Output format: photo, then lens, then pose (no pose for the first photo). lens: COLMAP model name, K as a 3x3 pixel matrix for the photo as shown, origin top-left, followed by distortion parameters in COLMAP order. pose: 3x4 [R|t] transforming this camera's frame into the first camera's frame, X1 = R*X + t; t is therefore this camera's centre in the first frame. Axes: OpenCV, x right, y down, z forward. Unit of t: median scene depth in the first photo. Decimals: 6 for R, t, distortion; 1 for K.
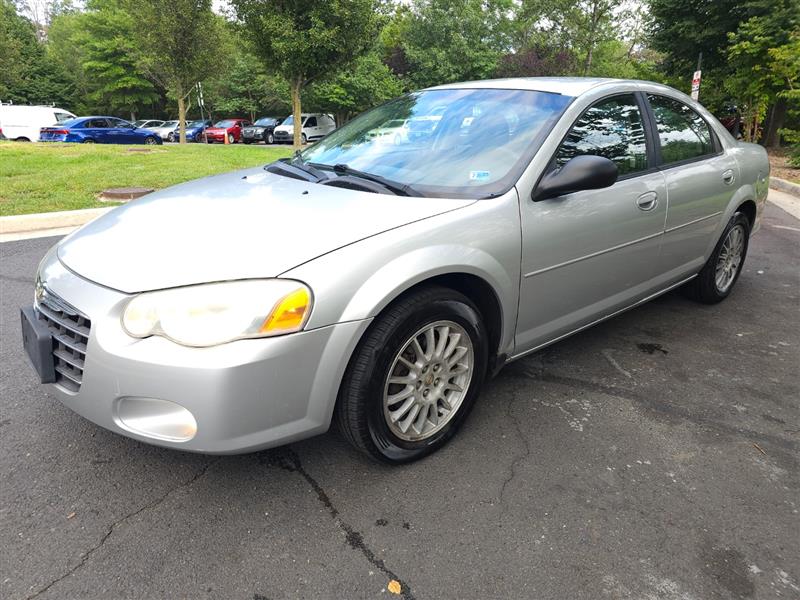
lens RADIAL K [[537.9, 0, 400.0], [0, 537.9, 300.0], [0, 0, 1]] dist [0.030554, -0.003397]
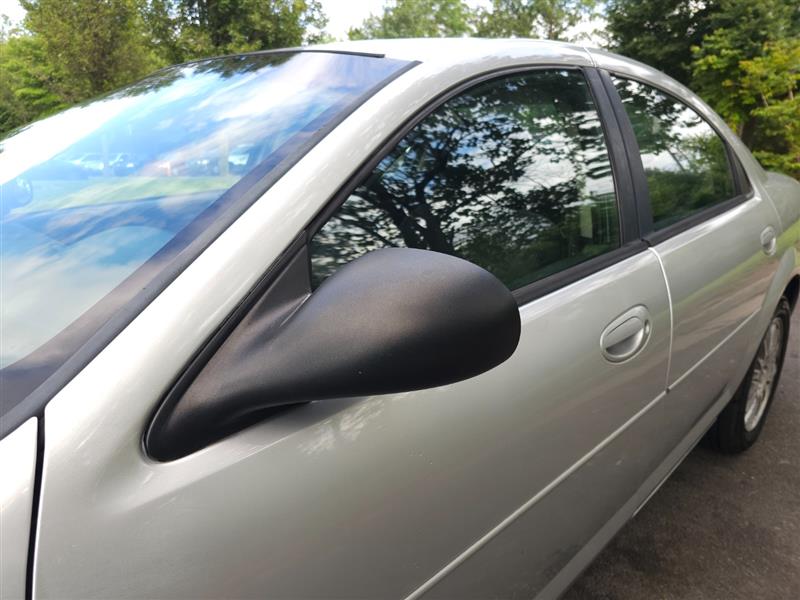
lens RADIAL K [[546.2, 0, 390.5], [0, 546.2, 306.1], [0, 0, 1]] dist [0.052618, -0.041282]
pose [[0.998863, -0.023457, 0.041513, 0.059162], [0.025018, 0.998983, -0.037515, -0.042199], [-0.040591, 0.038511, 0.998433, 0.133655]]
